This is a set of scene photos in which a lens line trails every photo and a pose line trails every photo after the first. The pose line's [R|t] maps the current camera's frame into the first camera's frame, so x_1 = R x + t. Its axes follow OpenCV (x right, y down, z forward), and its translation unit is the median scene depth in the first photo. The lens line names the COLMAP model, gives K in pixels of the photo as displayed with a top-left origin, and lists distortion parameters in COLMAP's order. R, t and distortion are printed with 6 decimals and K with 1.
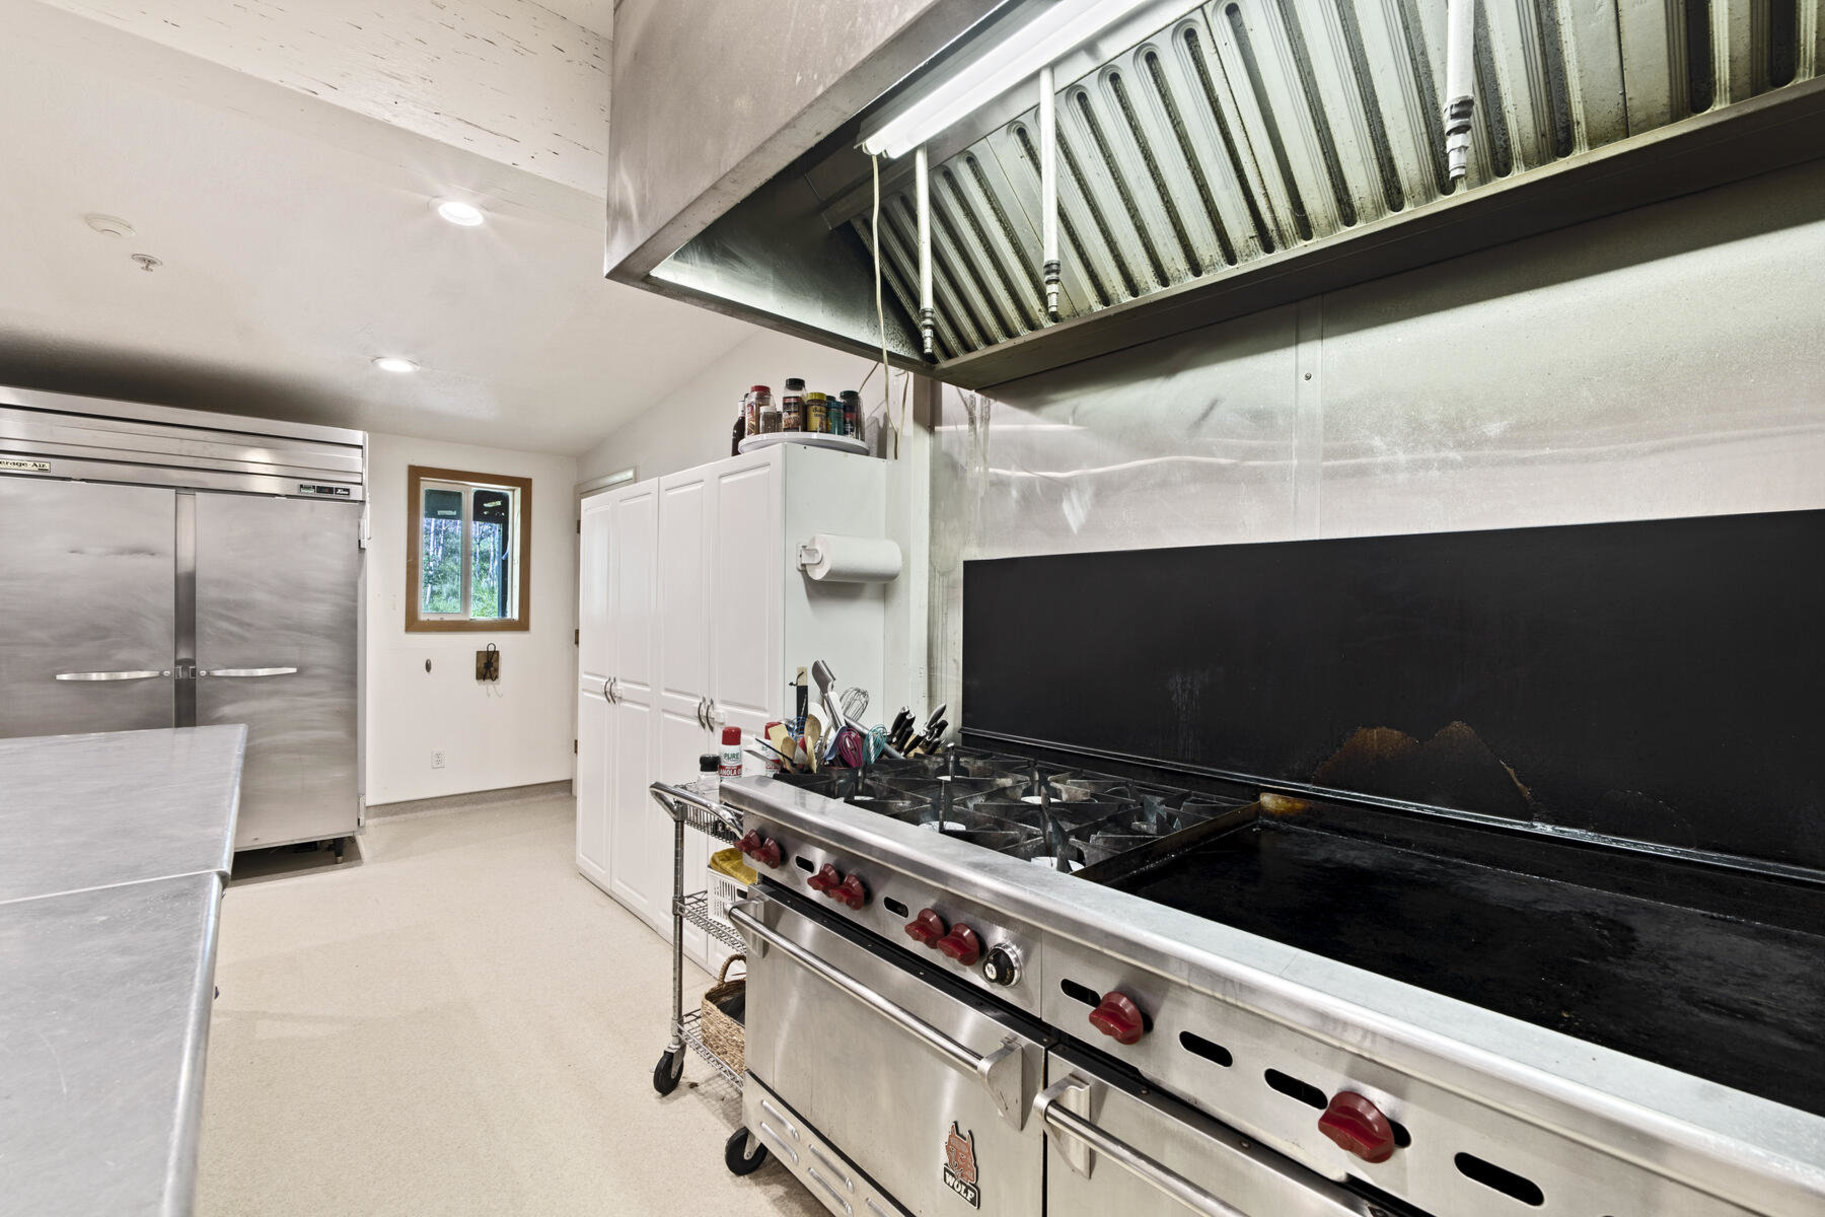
lens RADIAL K [[795.5, 0, 918.0], [0, 795.5, 618.6], [0, 0, 1]] dist [-0.006944, -0.000400]
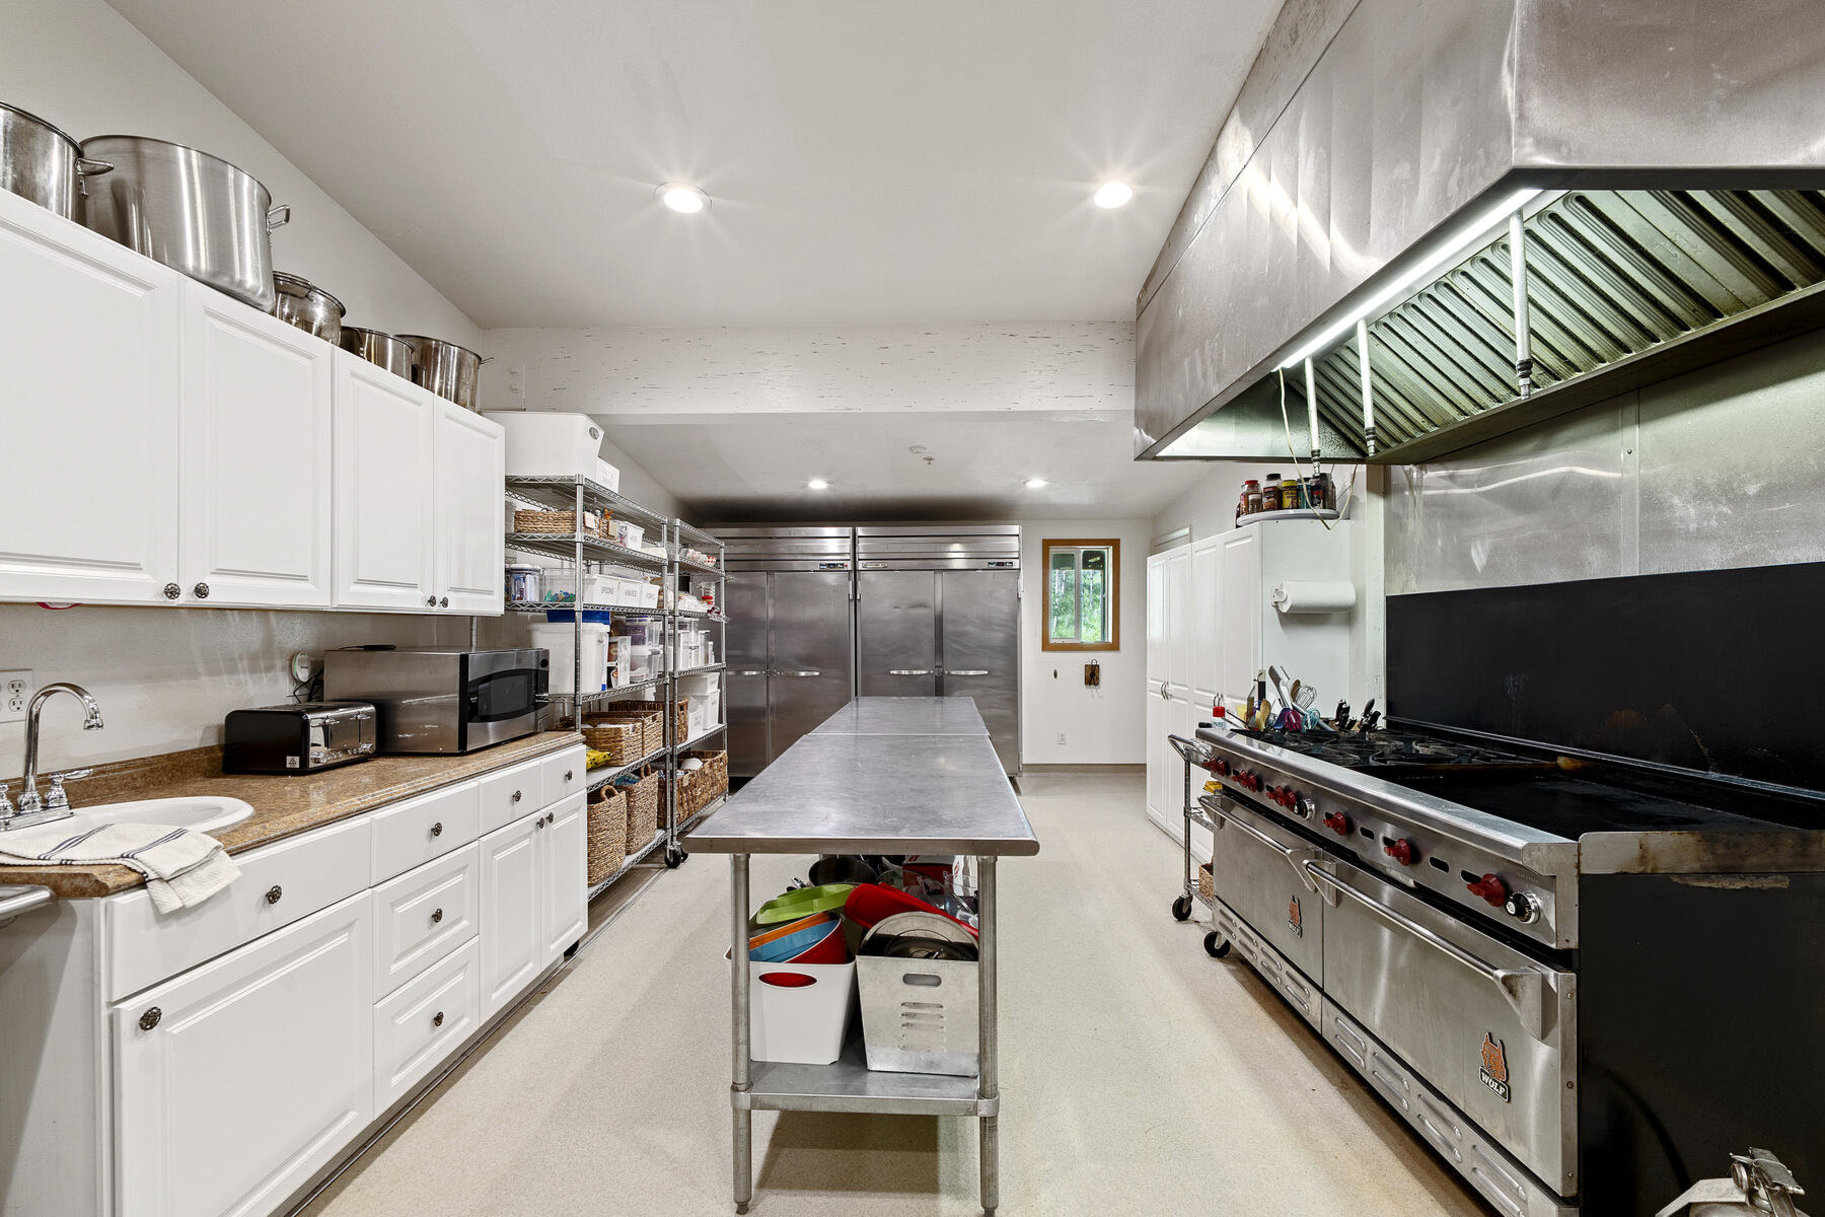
lens RADIAL K [[795.5, 0, 918.0], [0, 795.5, 618.6], [0, 0, 1]] dist [-0.006944, -0.000400]
pose [[0.750231, -0.024719, -0.660713, 0.314739], [0.004197, 0.999459, -0.032628, 0.007283], [0.661162, 0.021705, 0.749929, -0.516344]]
